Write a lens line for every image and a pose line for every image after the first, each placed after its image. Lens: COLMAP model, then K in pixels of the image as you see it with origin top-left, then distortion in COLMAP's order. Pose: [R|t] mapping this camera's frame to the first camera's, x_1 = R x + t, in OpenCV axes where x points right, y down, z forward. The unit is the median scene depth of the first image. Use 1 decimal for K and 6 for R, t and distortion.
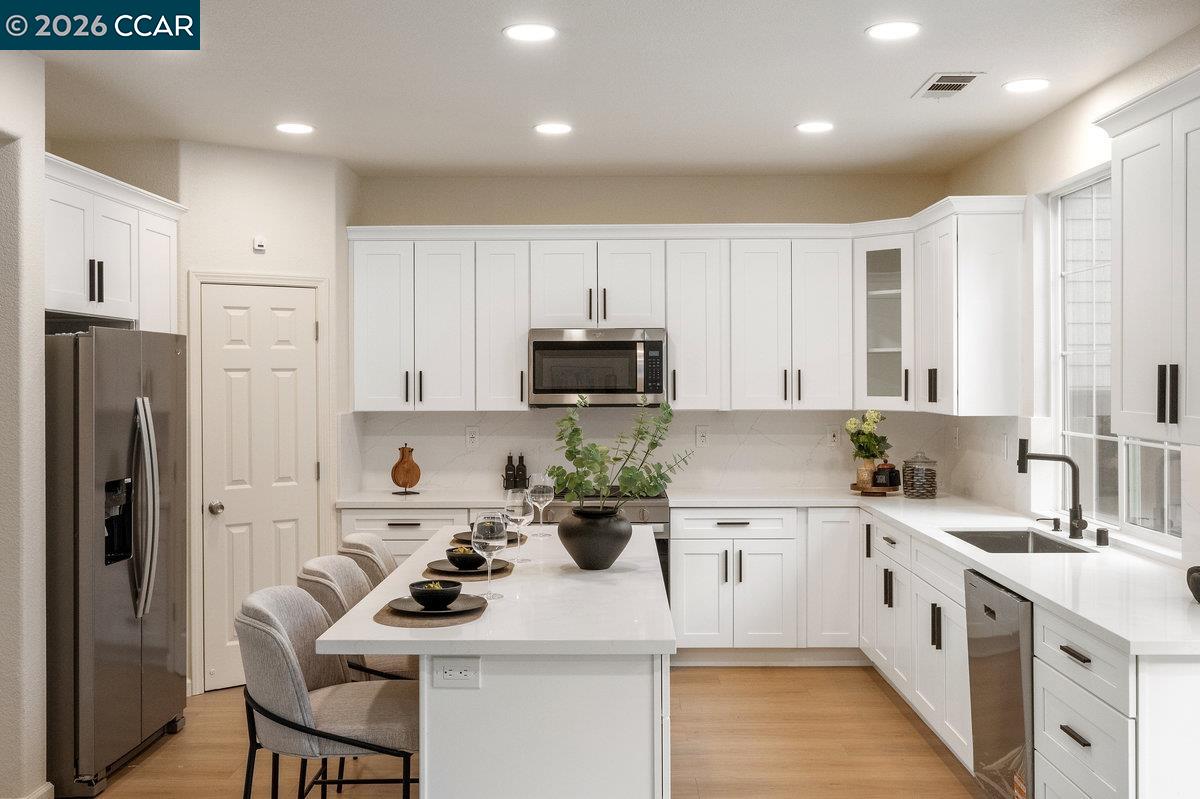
lens RADIAL K [[1178.4, 0, 603.8], [0, 1178.4, 378.3], [0, 0, 1]] dist [0.001489, 0.000000]
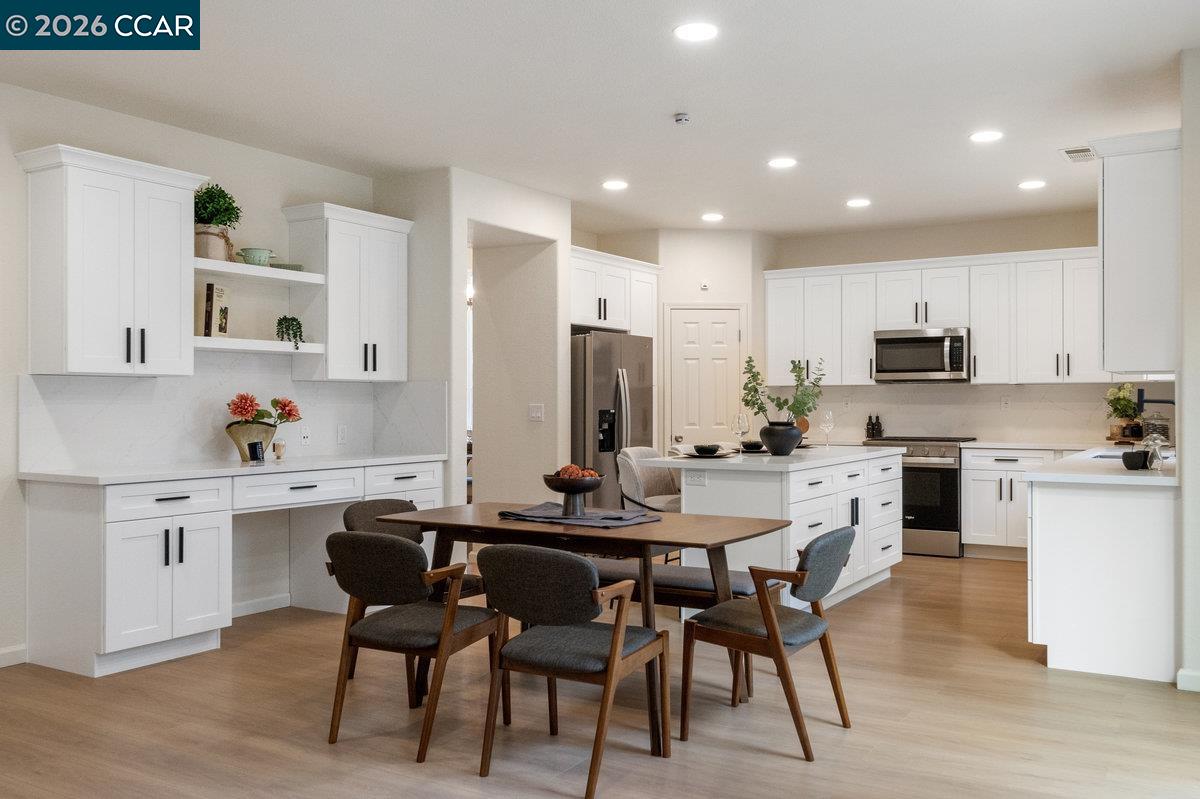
lens RADIAL K [[1026.1, 0, 599.2], [0, 1026.1, 403.2], [0, 0, 1]] dist [-0.002274, -0.003359]
pose [[0.855148, 0.002155, -0.518380, 0.364489], [-0.001838, 0.999998, 0.001125, 0.058009], [0.518381, -0.000009, 0.855150, -0.365841]]
